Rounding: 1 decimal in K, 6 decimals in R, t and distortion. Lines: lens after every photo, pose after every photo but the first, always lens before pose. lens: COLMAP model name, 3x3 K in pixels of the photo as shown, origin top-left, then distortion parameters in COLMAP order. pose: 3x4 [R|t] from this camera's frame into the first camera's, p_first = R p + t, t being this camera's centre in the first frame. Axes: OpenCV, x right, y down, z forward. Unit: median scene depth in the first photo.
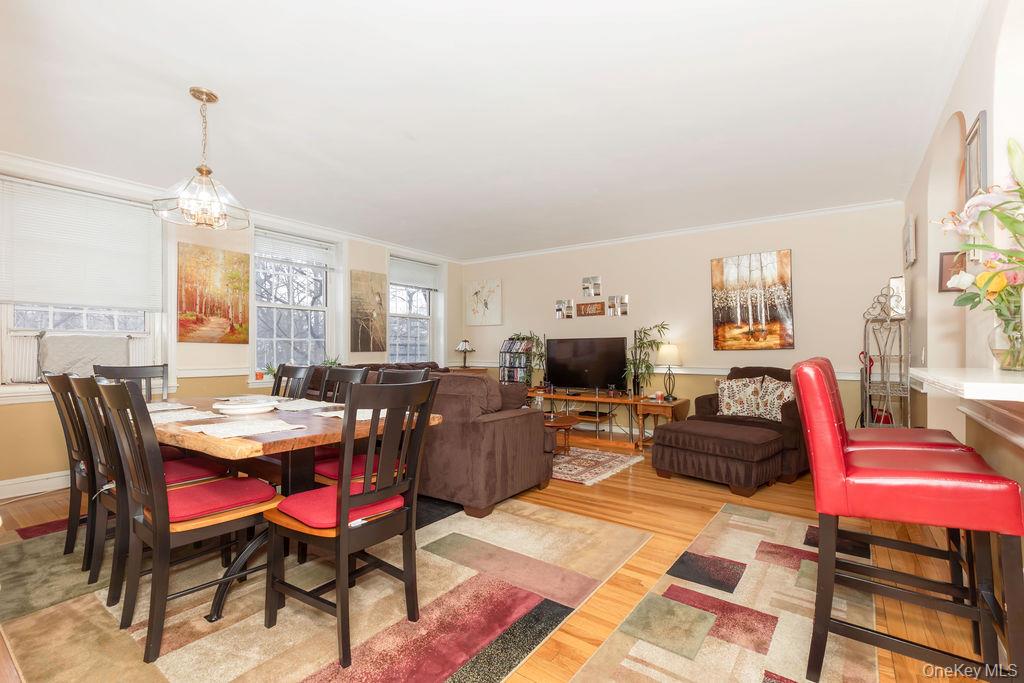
lens RADIAL K [[464.4, 0, 512.0], [0, 464.4, 341.5], [0, 0, 1]] dist [0.012325, -0.000201]
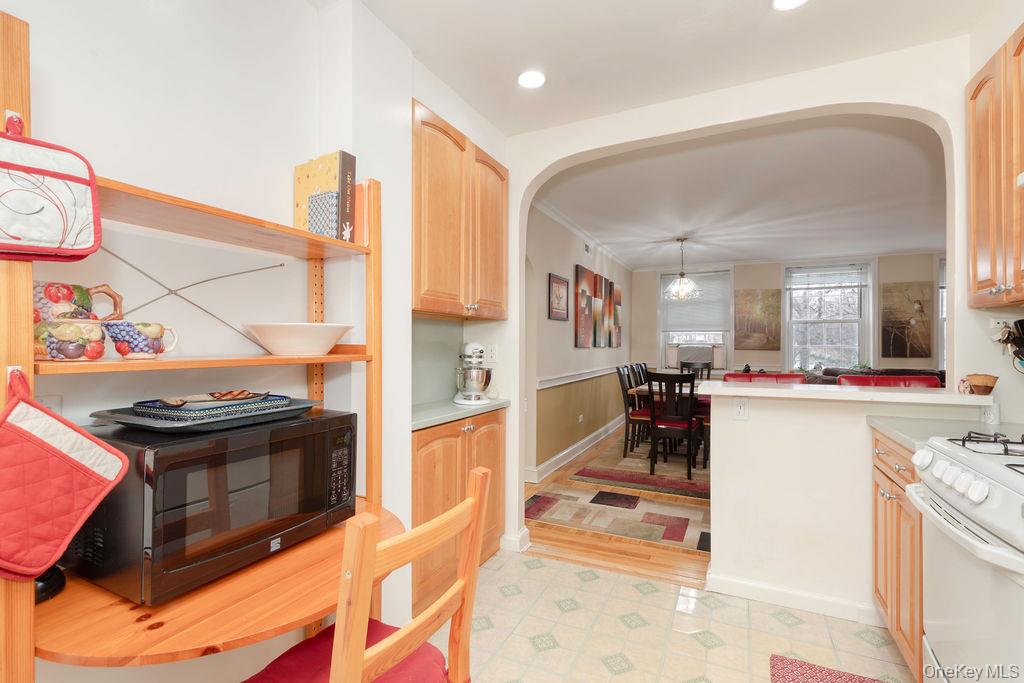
lens RADIAL K [[464.4, 0, 512.0], [0, 464.4, 341.5], [0, 0, 1]] dist [0.012325, -0.000201]
pose [[0.179630, -0.005441, -0.983719, 0.707035], [0.013283, 0.999907, -0.003105, -0.028296], [0.983645, -0.012509, 0.179685, -0.091013]]
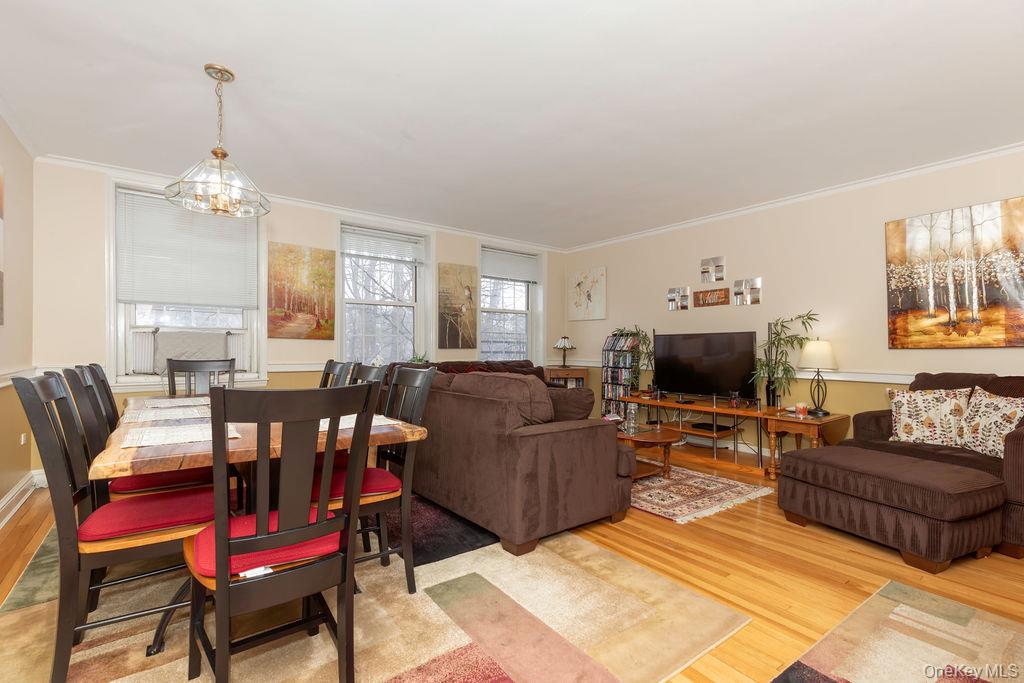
lens RADIAL K [[467.7, 0, 510.1], [0, 467.7, 345.0], [0, 0, 1]] dist [0.009284, -0.000065]
pose [[0.954633, 0.002969, -0.297769, 0.097636], [0.000130, 0.999946, 0.010389, 0.005618], [0.297783, -0.009956, 0.954582, 0.141609]]
